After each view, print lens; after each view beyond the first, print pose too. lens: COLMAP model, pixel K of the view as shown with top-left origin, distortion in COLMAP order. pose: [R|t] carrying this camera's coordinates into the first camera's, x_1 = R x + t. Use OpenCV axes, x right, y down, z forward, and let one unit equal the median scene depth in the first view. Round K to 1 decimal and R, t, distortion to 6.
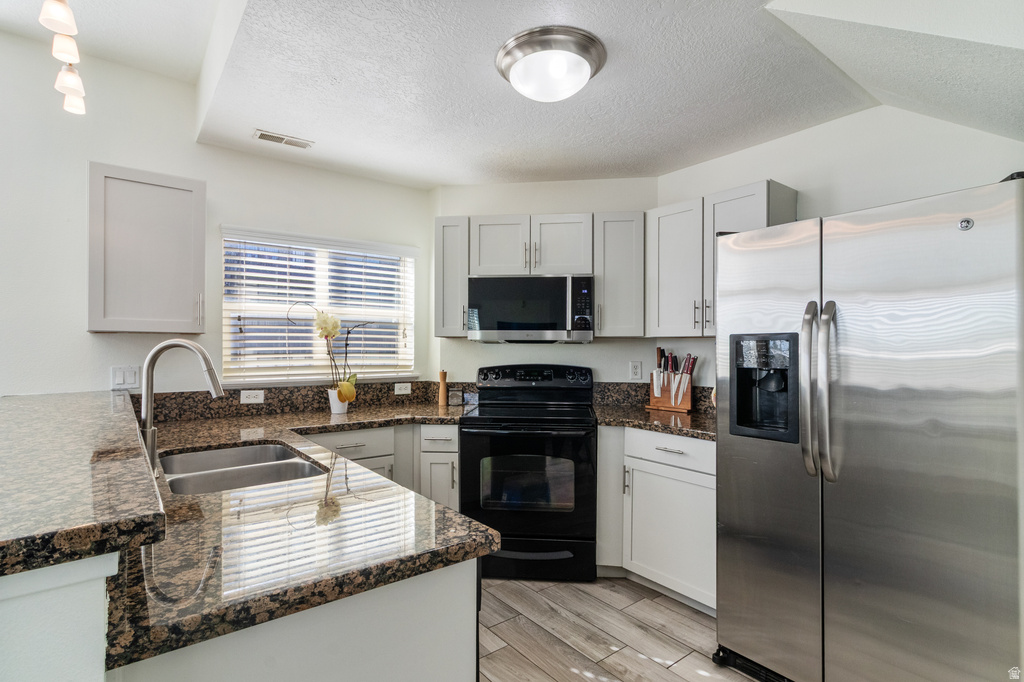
lens RADIAL K [[478.7, 0, 514.2], [0, 478.7, 345.0], [0, 0, 1]] dist [0.005062, 0.001696]
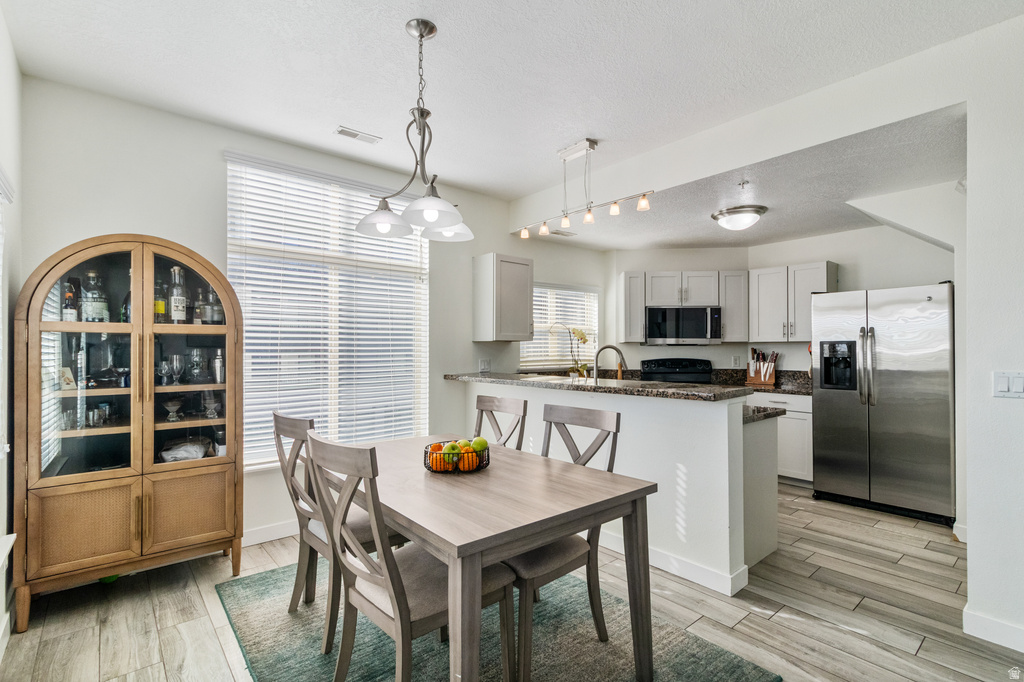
lens RADIAL K [[478.7, 0, 510.0], [0, 478.7, 339.7], [0, 0, 1]] dist [0.005062, 0.001696]
pose [[0.998471, -0.004620, 0.055087, -0.695351], [0.005370, 0.999895, -0.013481, -0.005734], [-0.055019, 0.013757, 0.998391, -0.699547]]
